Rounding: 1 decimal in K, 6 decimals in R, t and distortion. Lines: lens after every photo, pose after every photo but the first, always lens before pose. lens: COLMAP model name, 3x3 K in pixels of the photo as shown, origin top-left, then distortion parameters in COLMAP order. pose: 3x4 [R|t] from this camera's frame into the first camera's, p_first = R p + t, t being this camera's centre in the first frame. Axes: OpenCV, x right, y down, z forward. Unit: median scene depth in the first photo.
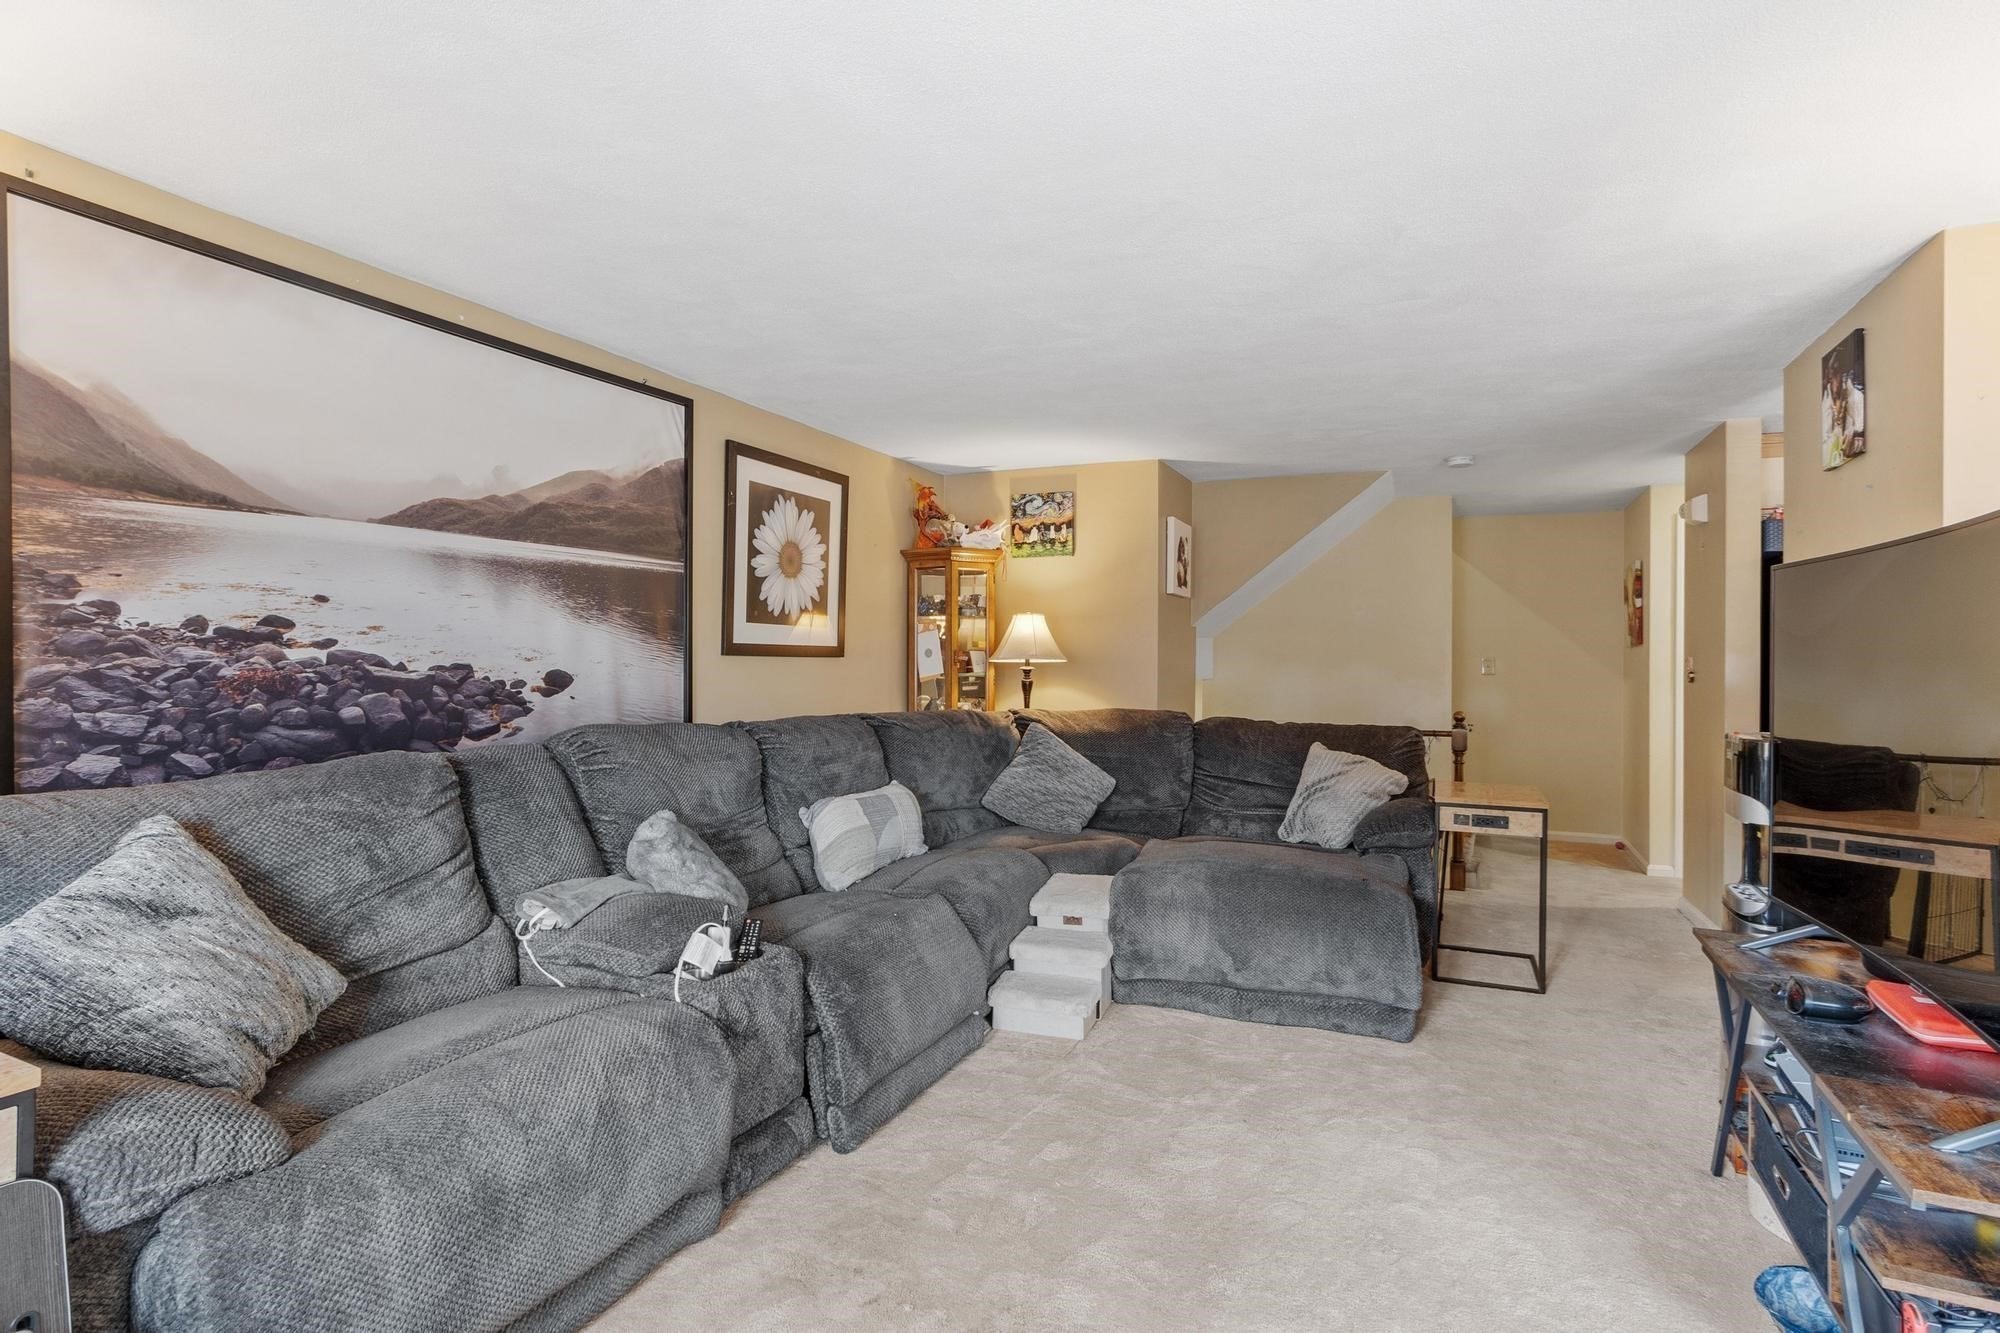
lens RADIAL K [[998.3, 0, 1000.0], [0, 998.3, 666.5], [0, 0, 1]] dist [-0.000871, -0.000205]
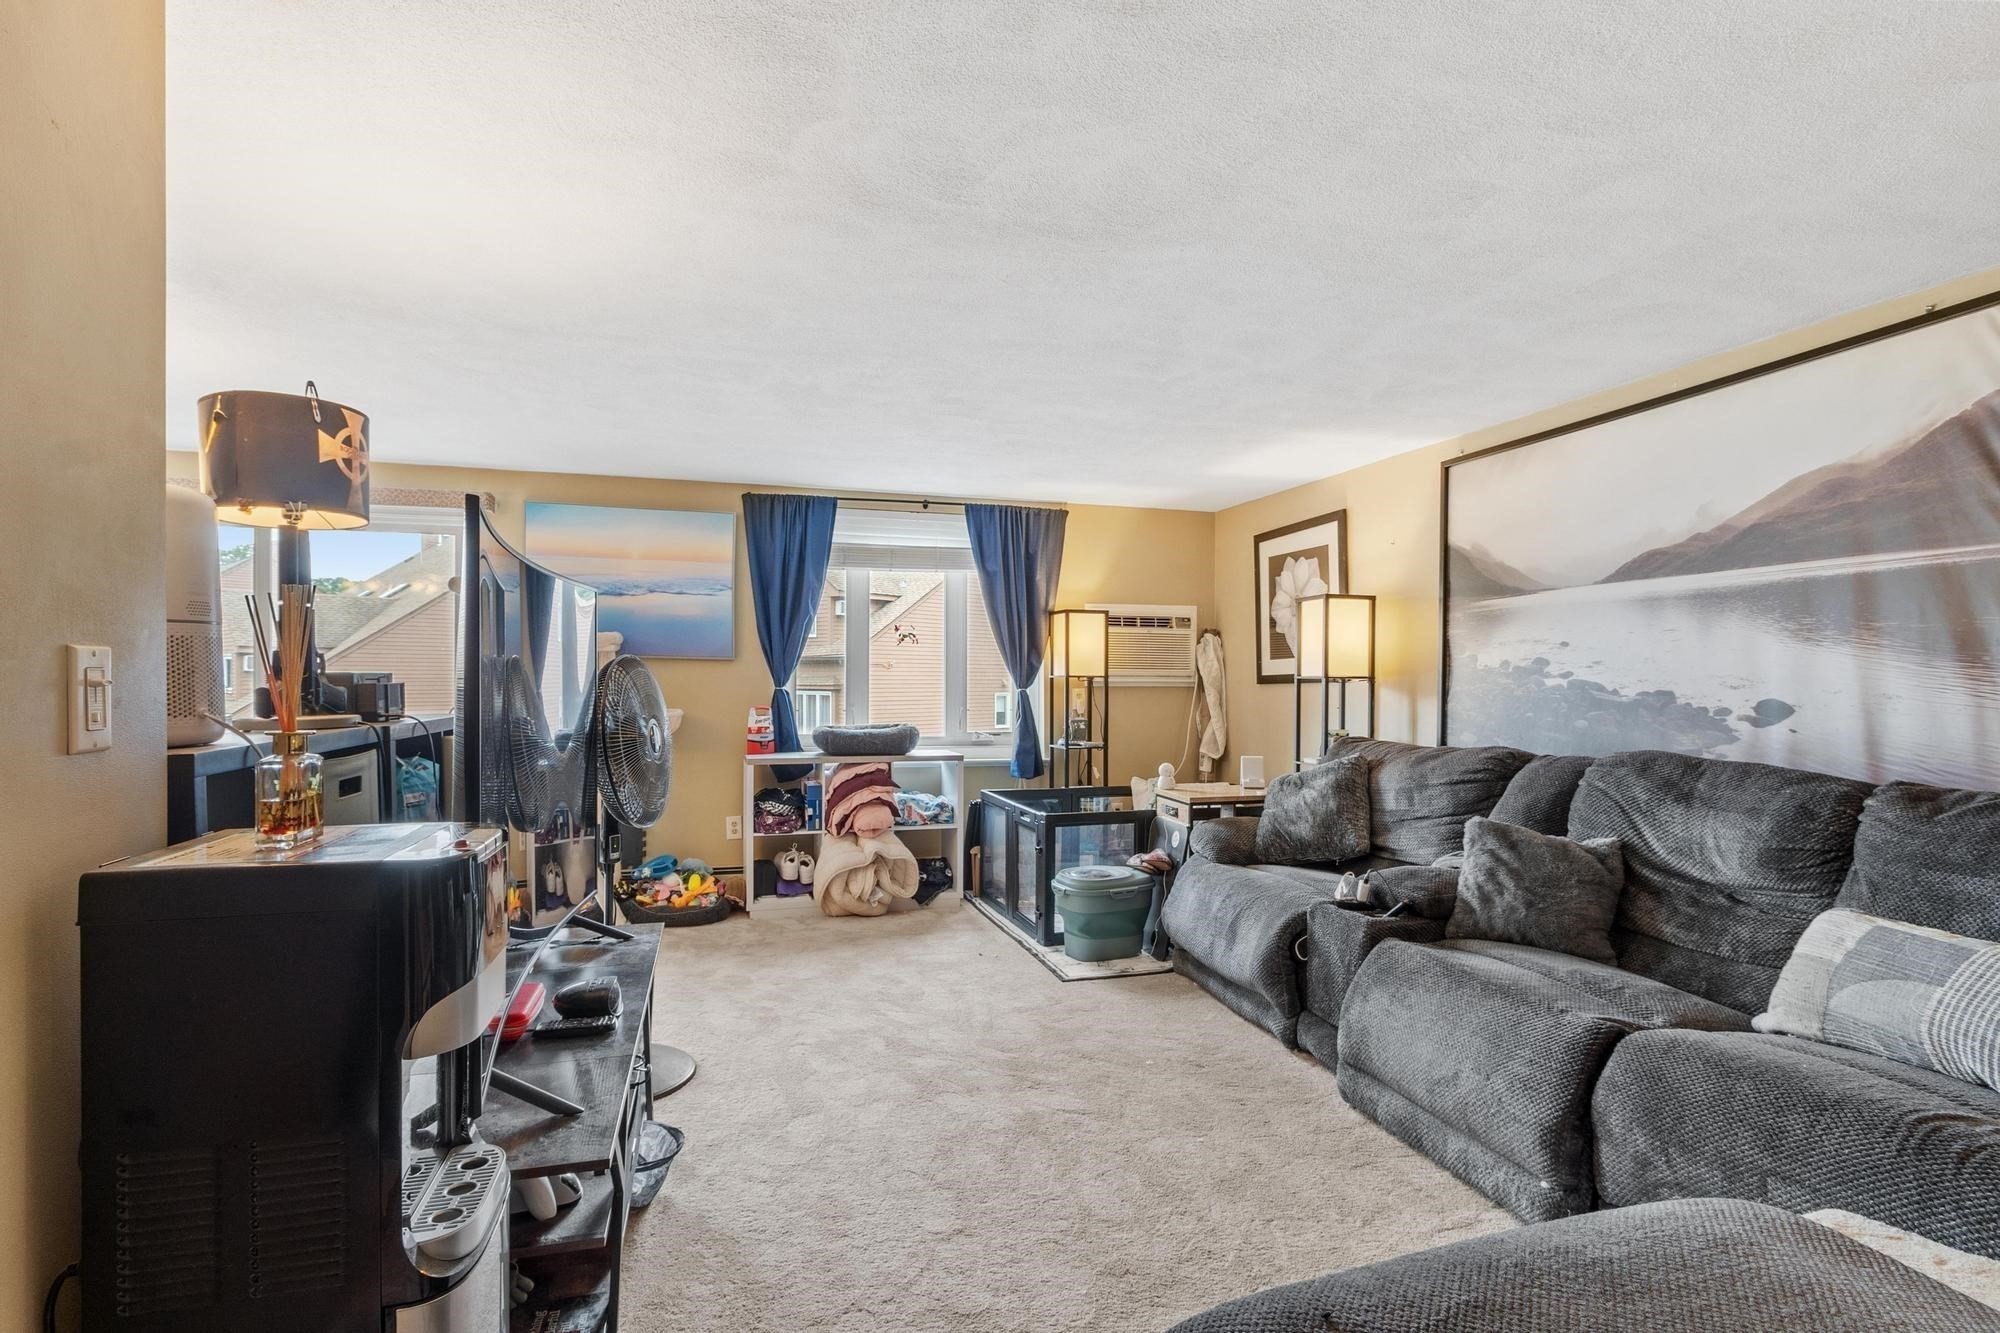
lens RADIAL K [[1010.5, 0, 1001.7], [0, 1010.5, 693.5], [0, 0, 1]] dist [-0.000447, 0.000047]
pose [[-0.762730, 0.002395, -0.646712, 0.824547], [-0.013424, 0.999719, 0.019535, -0.012363], [0.646577, 0.023581, -0.762484, 1.455768]]
